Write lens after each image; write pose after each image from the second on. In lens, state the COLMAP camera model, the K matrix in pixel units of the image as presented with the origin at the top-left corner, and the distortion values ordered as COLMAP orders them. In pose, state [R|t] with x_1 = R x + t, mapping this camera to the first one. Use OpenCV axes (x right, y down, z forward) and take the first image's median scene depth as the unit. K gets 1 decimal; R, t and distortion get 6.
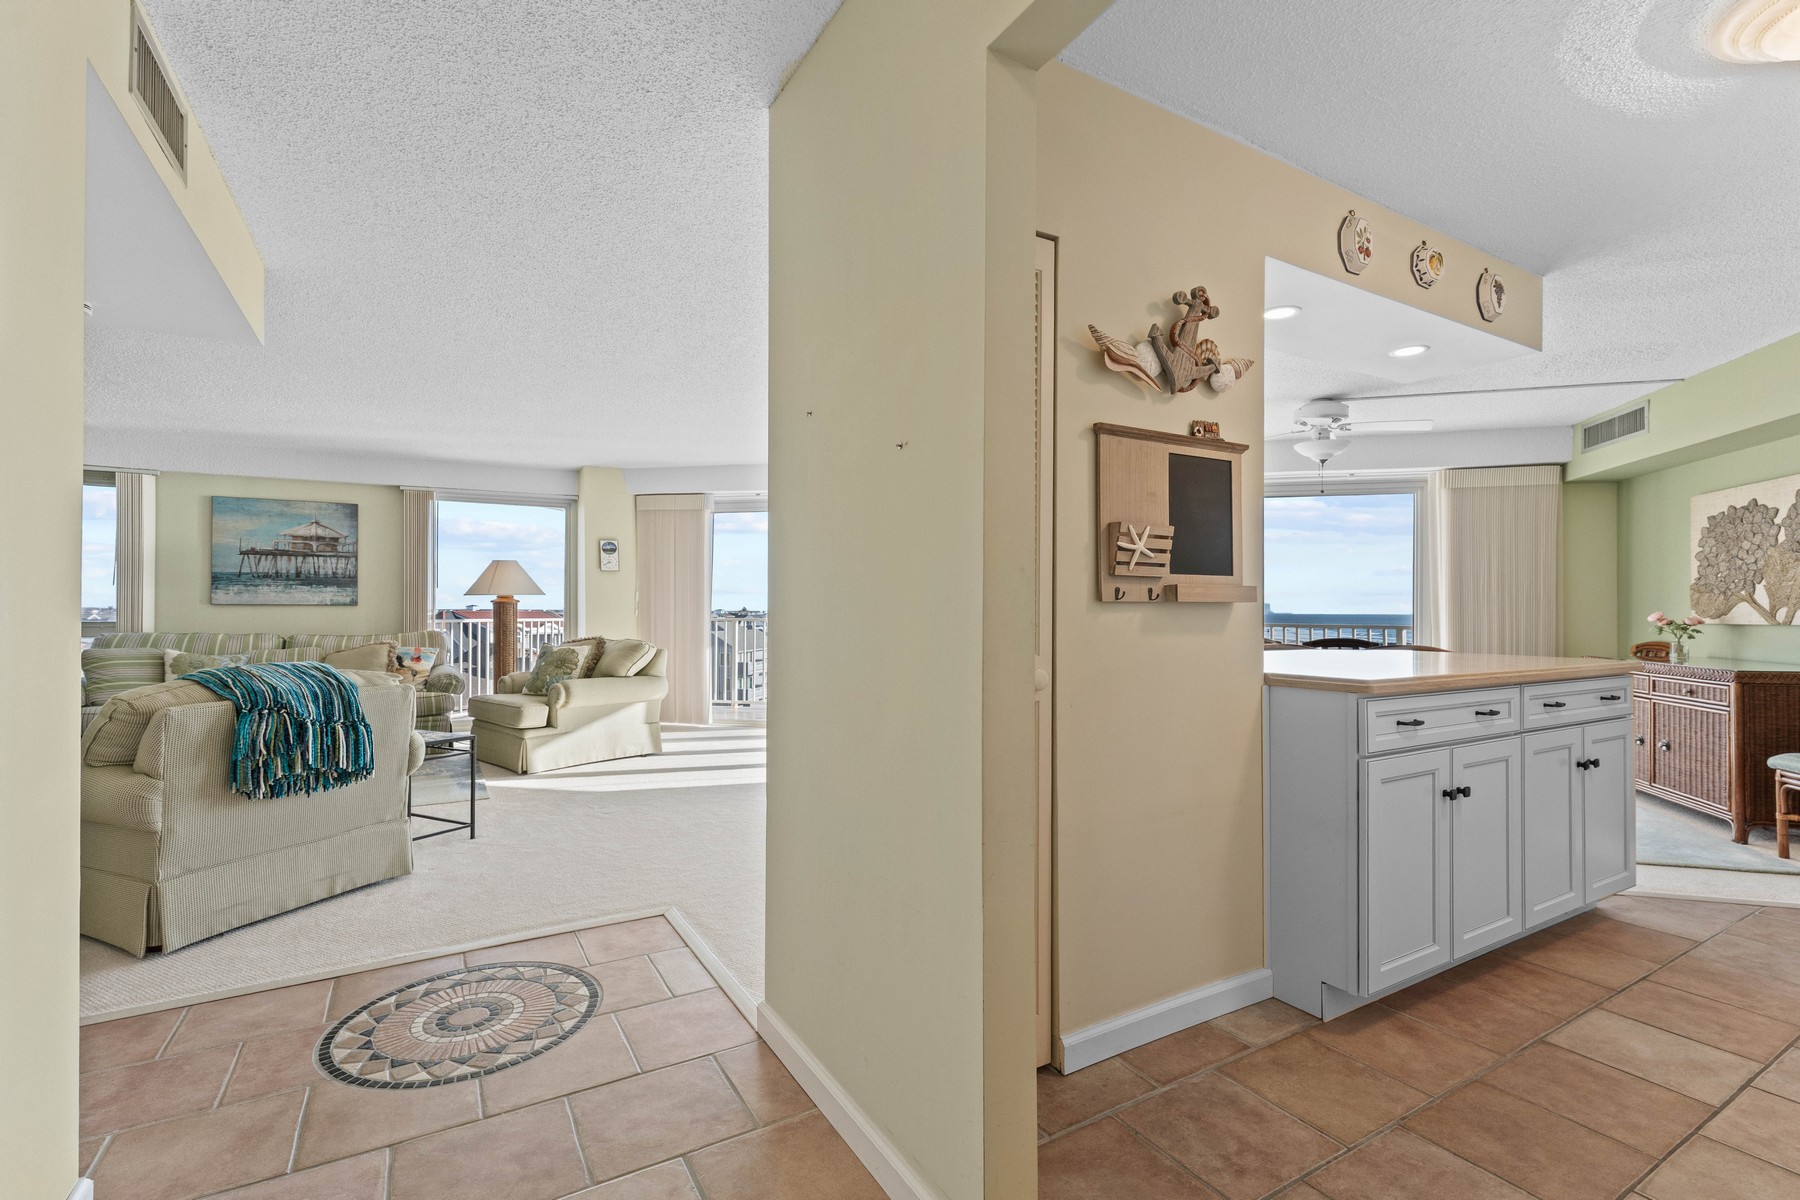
lens RADIAL K [[815.8, 0, 894.0], [0, 815.8, 598.8], [0, 0, 1]] dist [-0.000989, 0.000069]
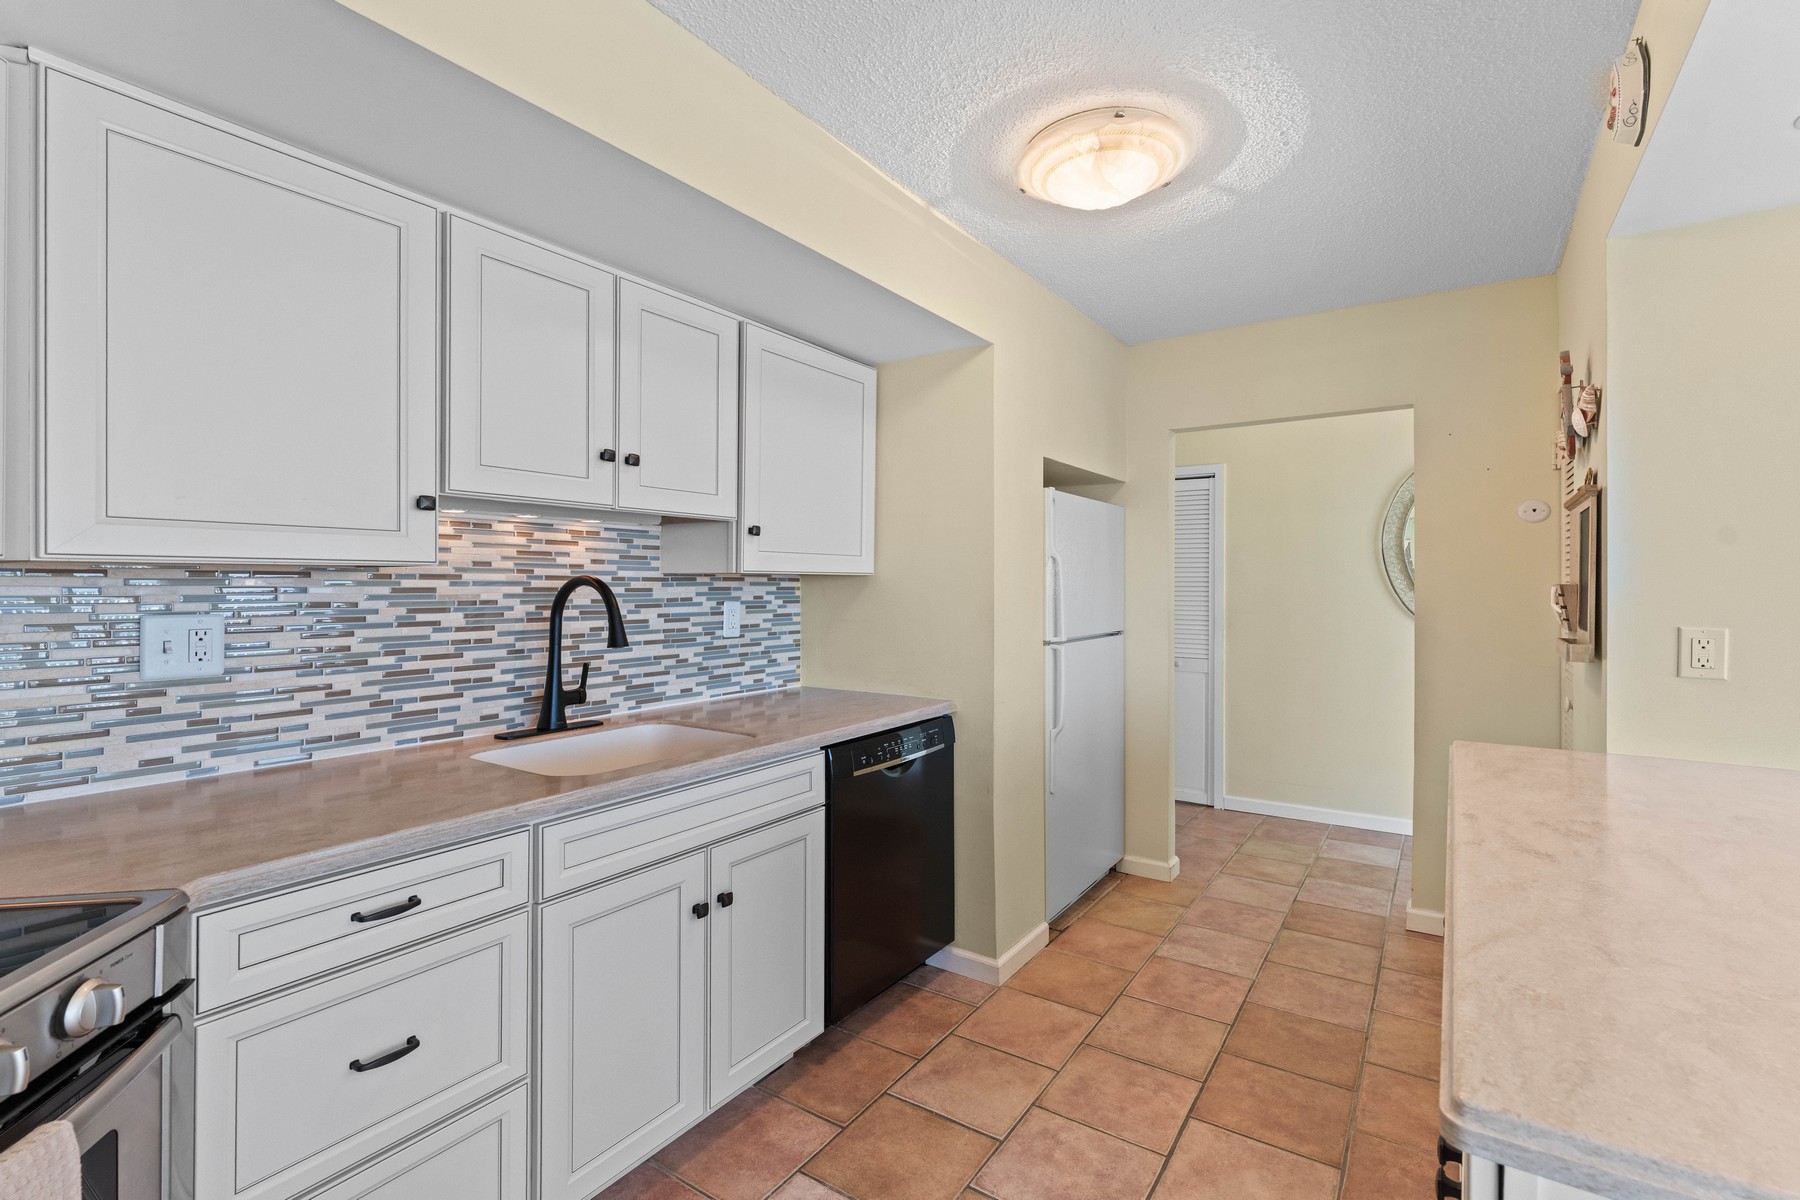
lens RADIAL K [[815.8, 0, 894.5], [0, 815.8, 586.5], [0, 0, 1]] dist [-0.000989, 0.000069]
pose [[-0.903328, -0.003341, -0.428937, 1.129024], [-0.000373, 0.999975, -0.007004, -0.054813], [0.428950, -0.006168, -0.903307, 1.117024]]
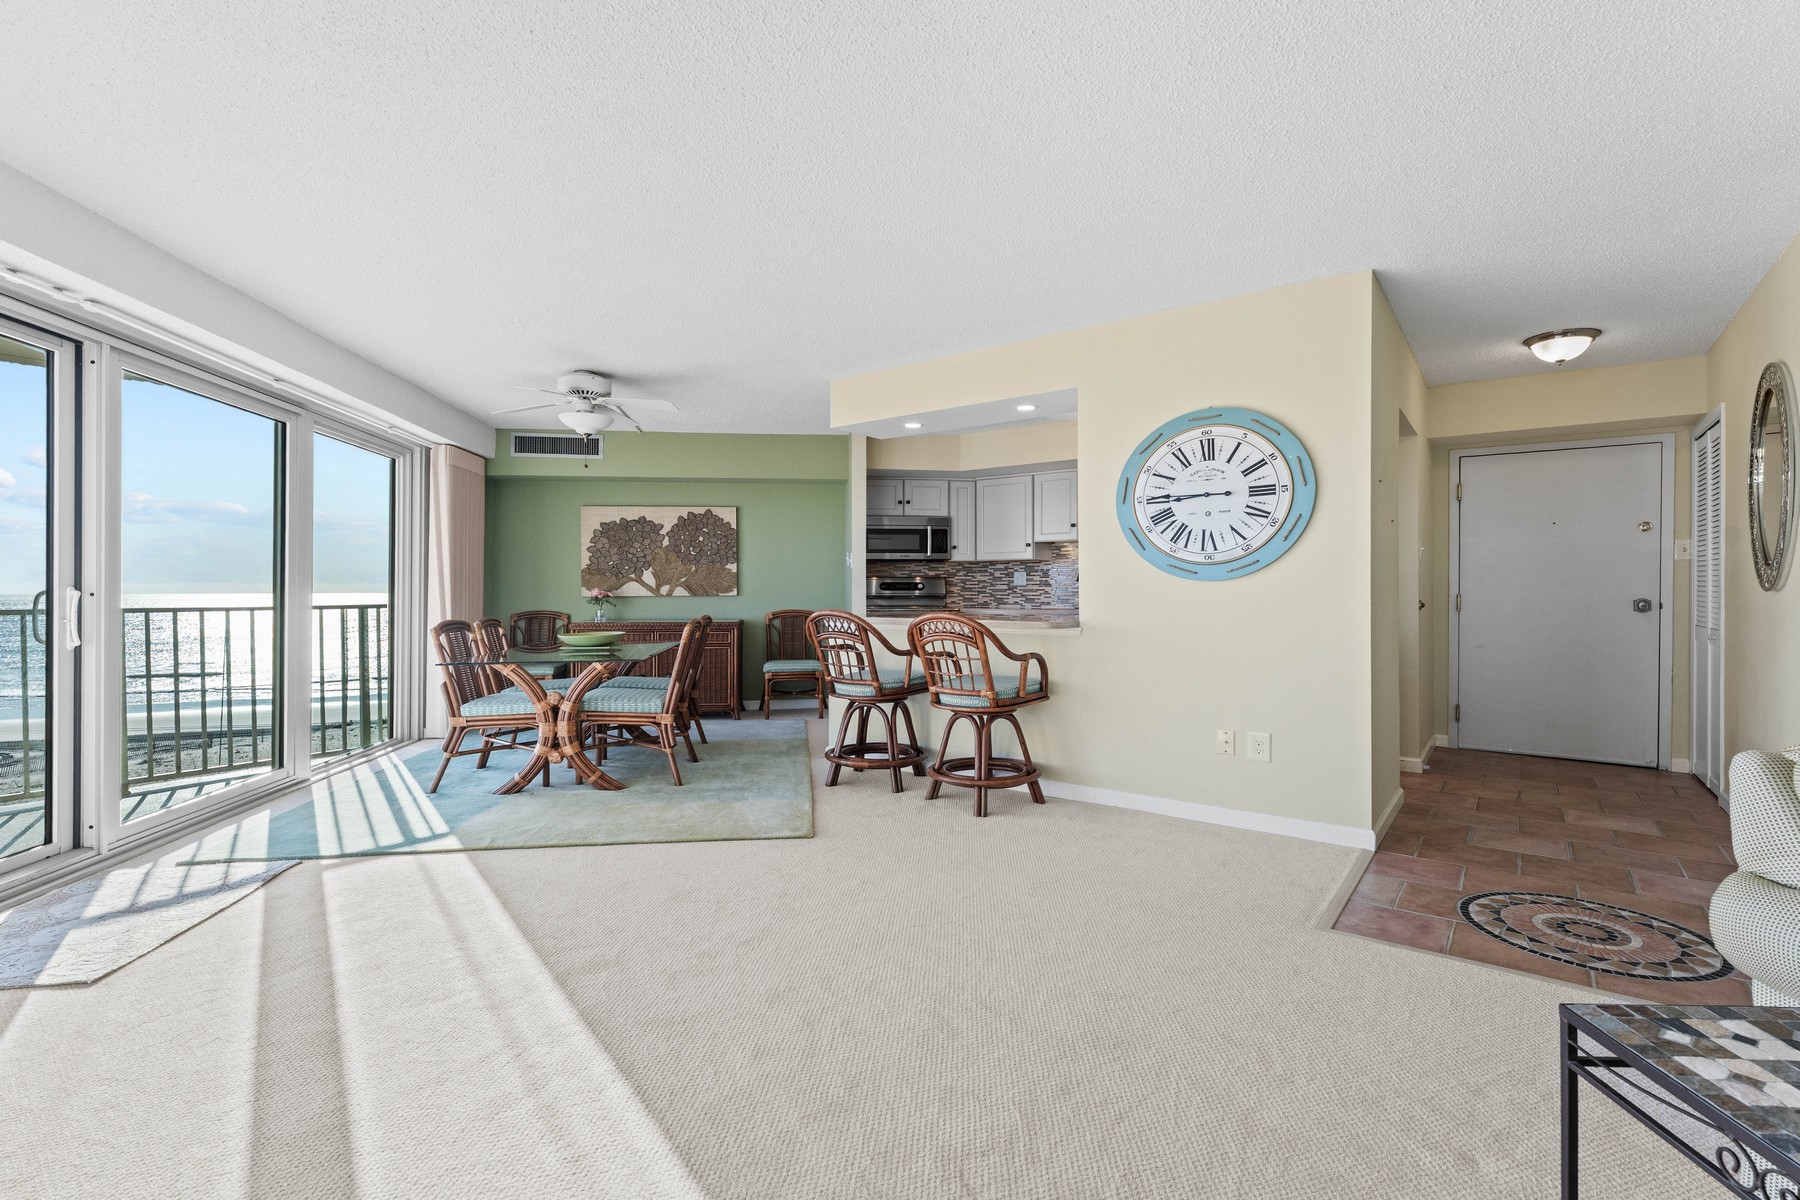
lens RADIAL K [[815.8, 0, 893.4], [0, 815.8, 608.1], [0, 0, 1]] dist [-0.000989, 0.000069]
pose [[-0.383052, -0.024223, 0.923409, -0.906555], [-0.011342, 0.999704, 0.021520, 0.024143], [-0.923657, -0.002230, -0.383213, 1.772343]]
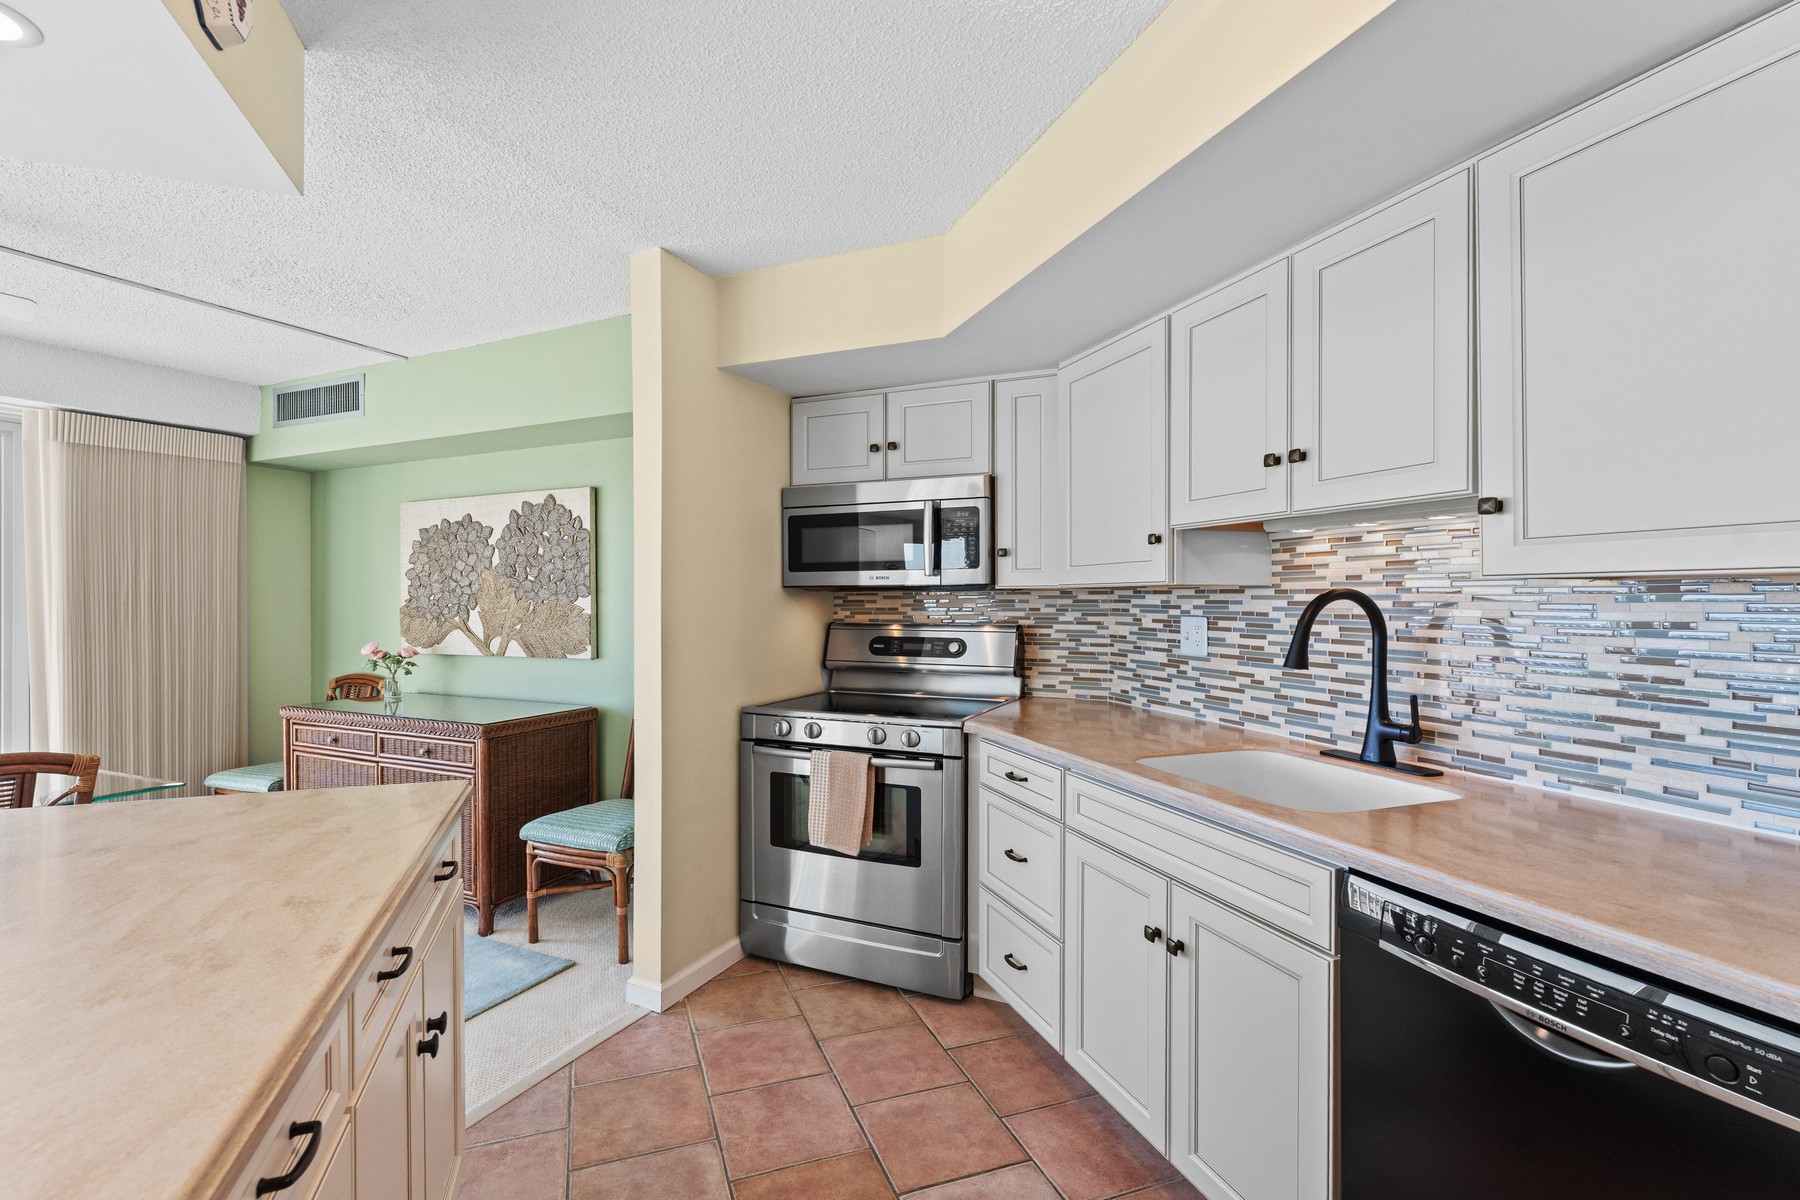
lens RADIAL K [[815.8, 0, 902.8], [0, 815.8, 606.9], [0, 0, 1]] dist [-0.000989, 0.000069]
pose [[0.165900, -0.013029, 0.986057, 0.384415], [-0.010573, 0.999832, 0.014990, -0.060540], [-0.986086, -0.012912, 0.165734, 0.582881]]
